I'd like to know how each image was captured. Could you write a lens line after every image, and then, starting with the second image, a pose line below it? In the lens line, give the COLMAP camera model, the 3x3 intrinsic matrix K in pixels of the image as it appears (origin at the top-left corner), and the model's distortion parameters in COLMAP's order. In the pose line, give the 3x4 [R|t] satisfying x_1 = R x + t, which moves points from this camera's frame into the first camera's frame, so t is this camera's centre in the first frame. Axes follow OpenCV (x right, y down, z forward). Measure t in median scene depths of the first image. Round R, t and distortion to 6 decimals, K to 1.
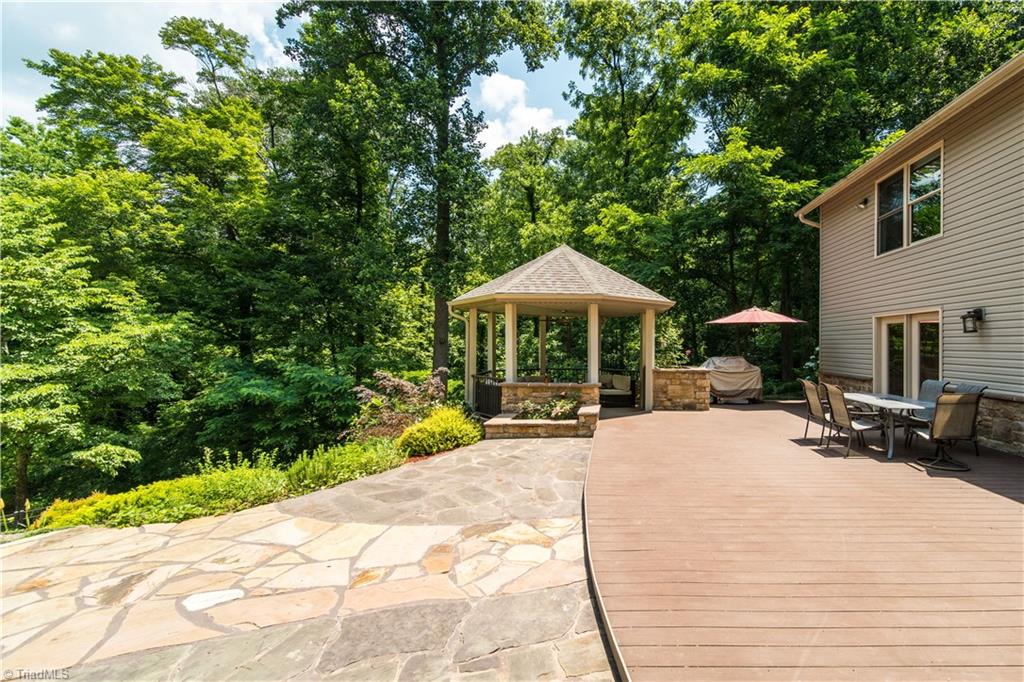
lens RADIAL K [[457.3, 0, 512.0], [0, 457.3, 341.0], [0, 0, 1]] dist [0.007580, -0.008485]
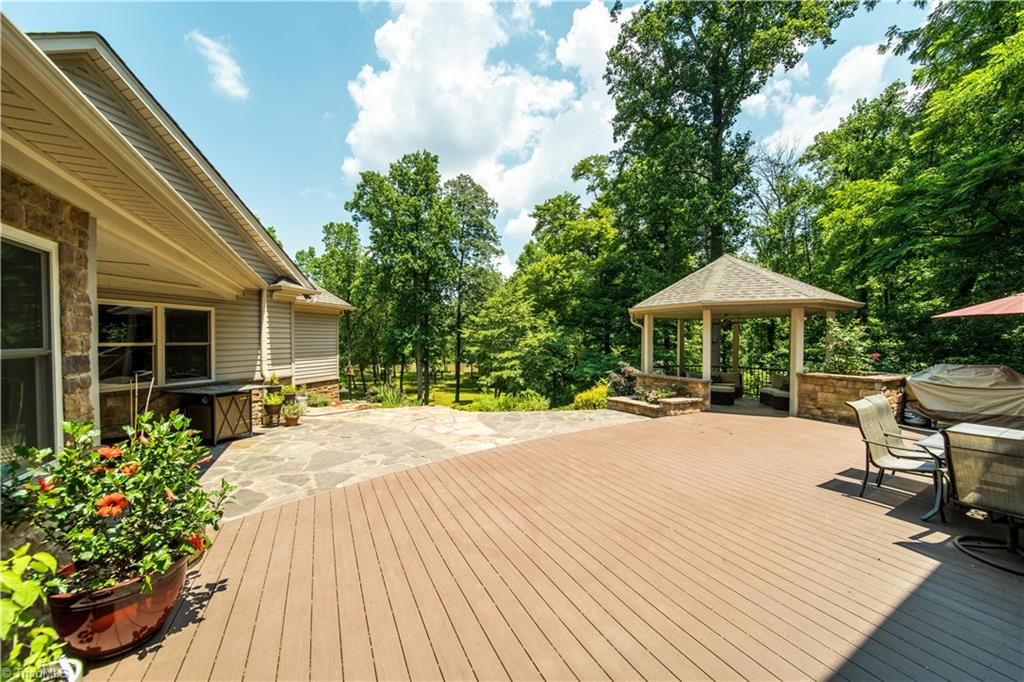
lens RADIAL K [[358.7, 0, 512.0], [0, 358.7, 341.0], [0, 0, 1]] dist [0.006125, 0.000122]
pose [[0.474721, -0.001280, -0.880135, 0.526797], [0.009155, 0.999952, 0.003484, -0.008537], [0.880089, -0.009711, 0.474710, 0.108838]]
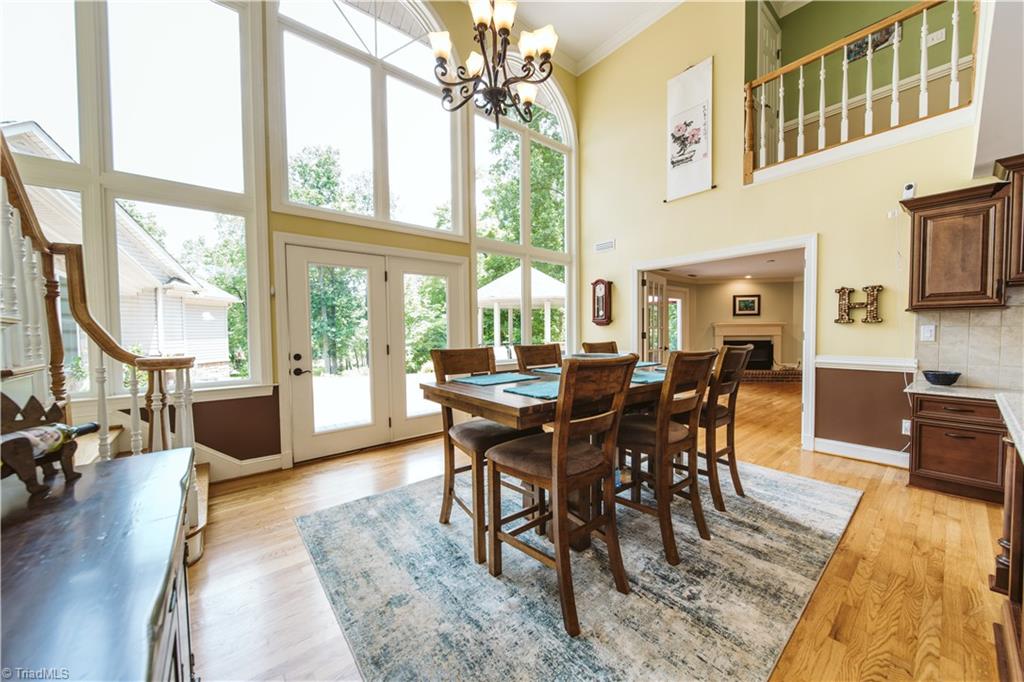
lens RADIAL K [[366.1, 0, 512.0], [0, 366.1, 341.0], [0, 0, 1]] dist [-0.001684, -0.000127]
pose [[0.630834, 0.006707, -0.775889, 0.794721], [0.023660, 0.999331, 0.027875, 0.009603], [0.775557, -0.035942, 0.630254, 0.118437]]
